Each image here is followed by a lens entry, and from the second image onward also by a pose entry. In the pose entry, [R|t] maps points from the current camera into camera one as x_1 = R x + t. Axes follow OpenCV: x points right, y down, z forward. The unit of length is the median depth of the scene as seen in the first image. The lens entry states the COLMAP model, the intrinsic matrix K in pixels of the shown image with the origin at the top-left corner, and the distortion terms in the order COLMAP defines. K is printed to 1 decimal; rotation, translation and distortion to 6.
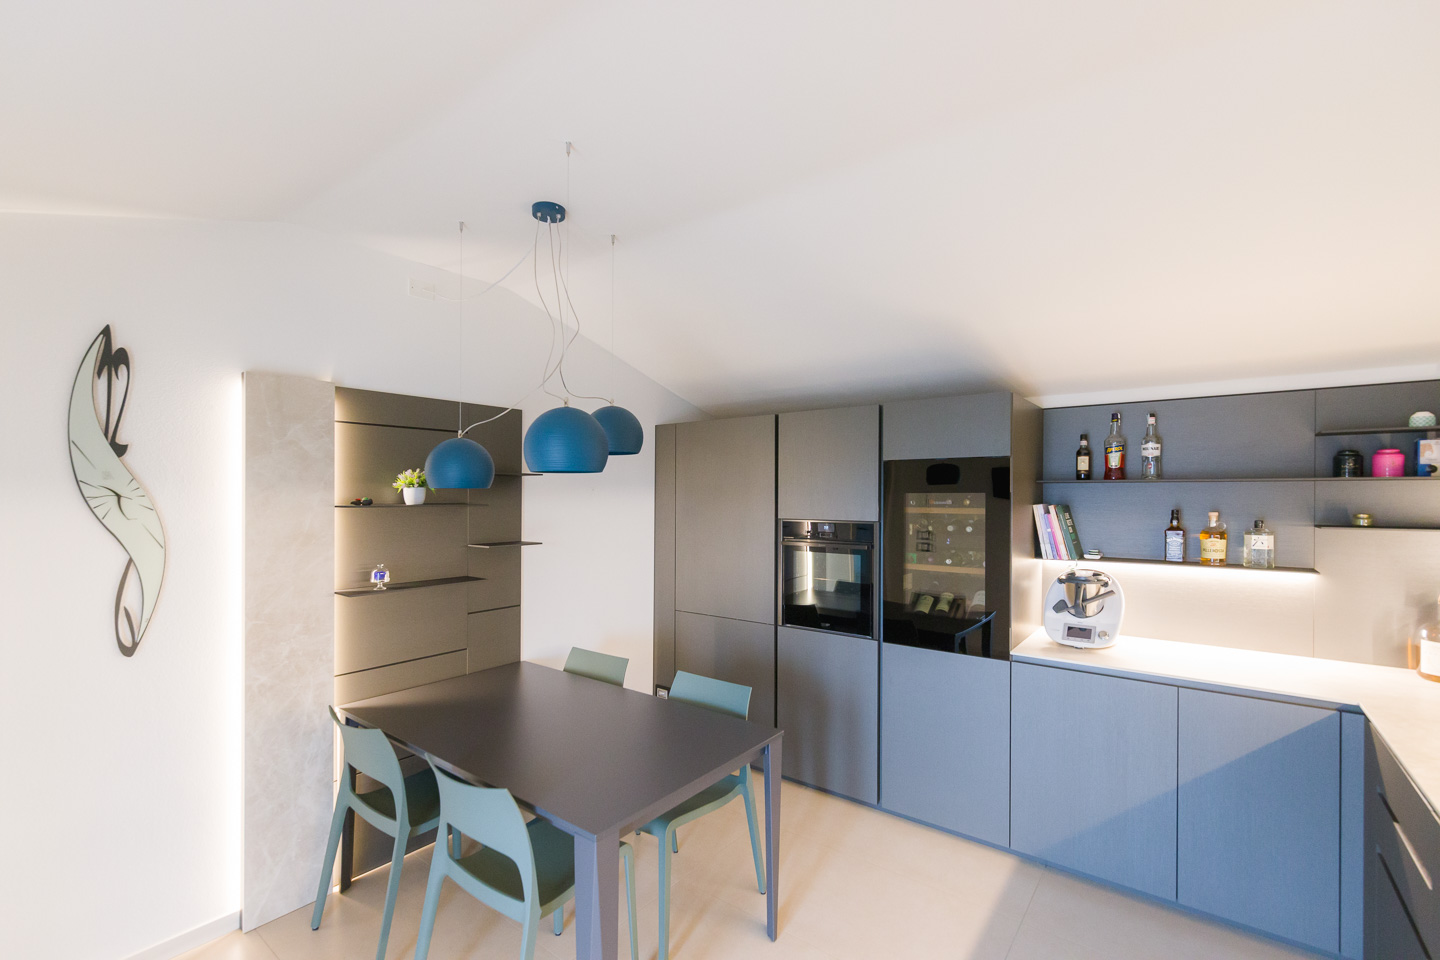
lens RADIAL K [[641.6, 0, 716.4], [0, 641.6, 486.8], [0, 0, 1]] dist [-0.001343, 0.000322]
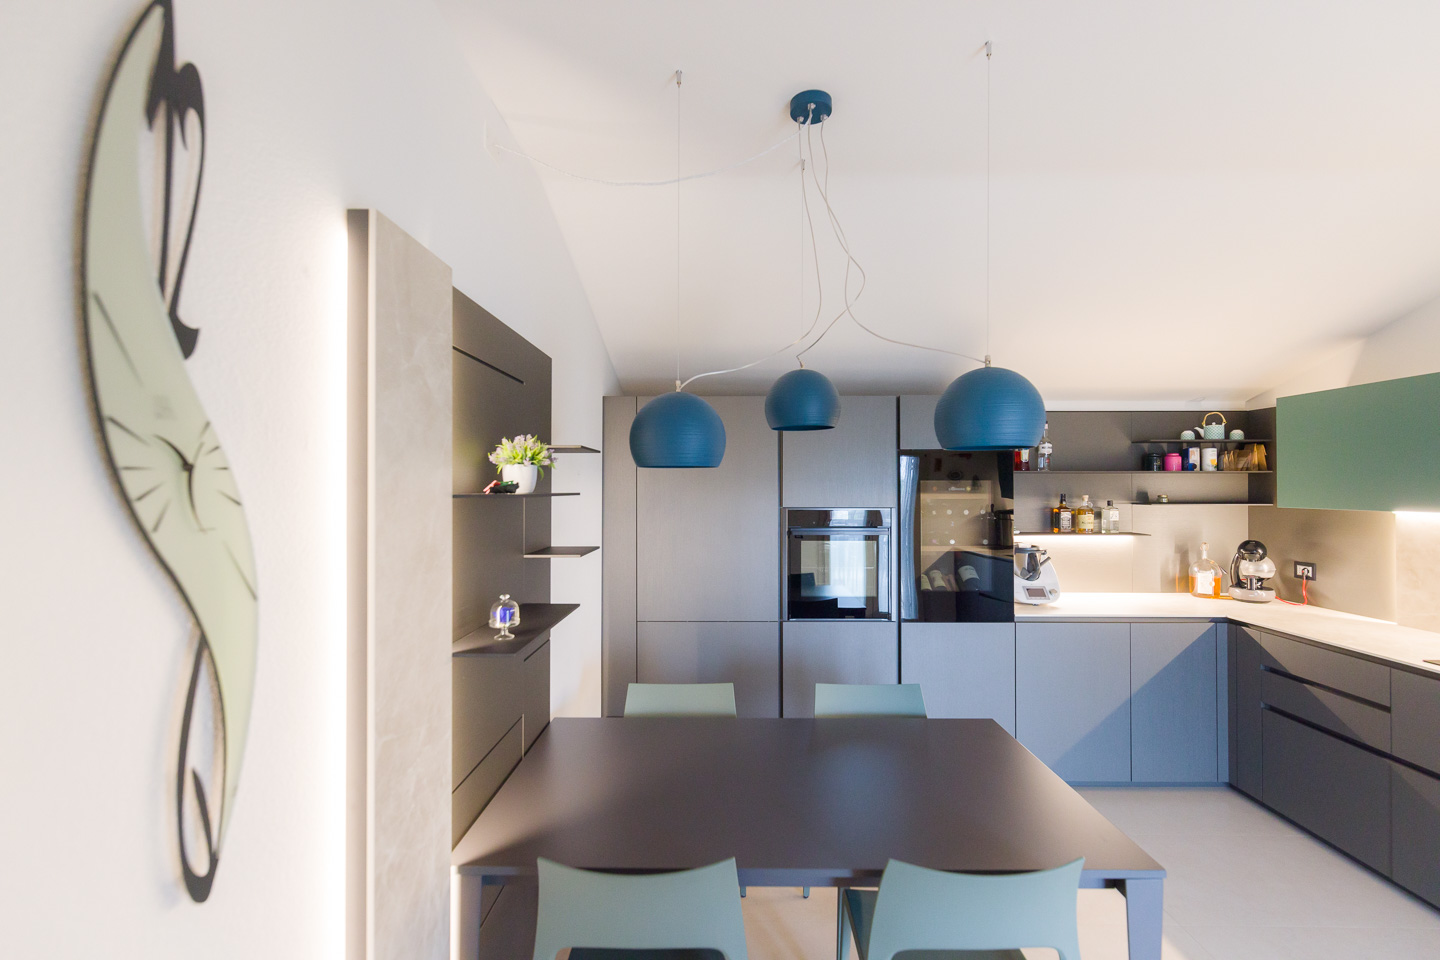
lens RADIAL K [[641.6, 0, 714.8], [0, 641.6, 475.0], [0, 0, 1]] dist [-0.001343, 0.000322]
pose [[0.786881, 0.011909, 0.616990, -0.707878], [-0.007085, 0.999922, -0.010265, 0.015924], [-0.617065, 0.003706, 0.786904, 0.406738]]
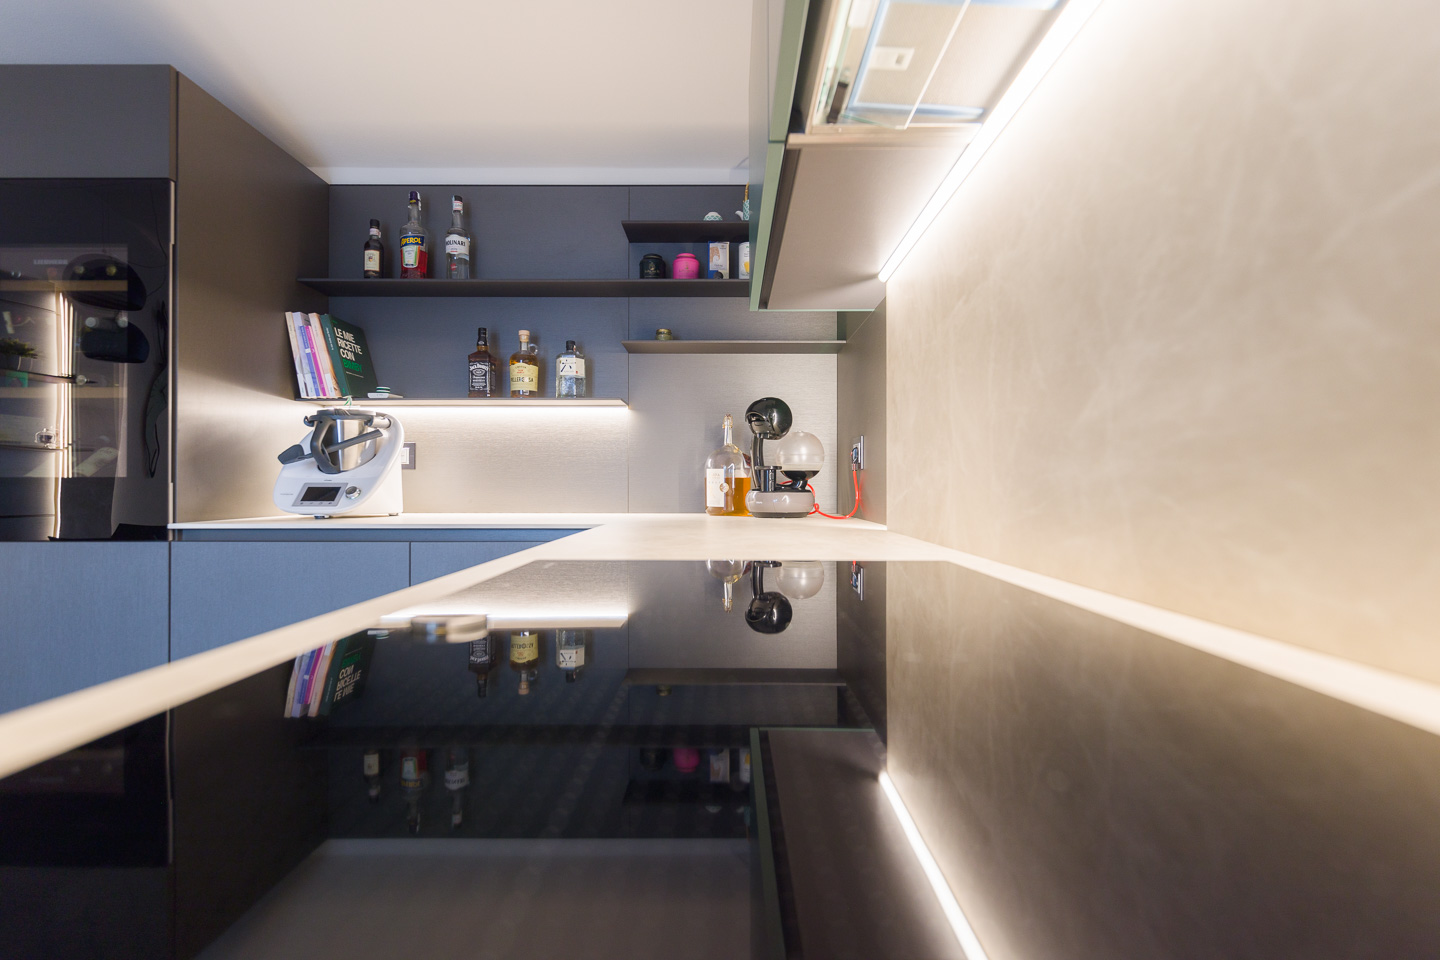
lens RADIAL K [[641.6, 0, 719.6], [0, 641.6, 486.6], [0, 0, 1]] dist [-0.001343, 0.000322]
pose [[0.786799, -0.011138, 0.617109, 0.488256], [-0.007105, 0.999607, 0.027101, 0.201869], [-0.617169, -0.025708, 0.786411, 0.257448]]
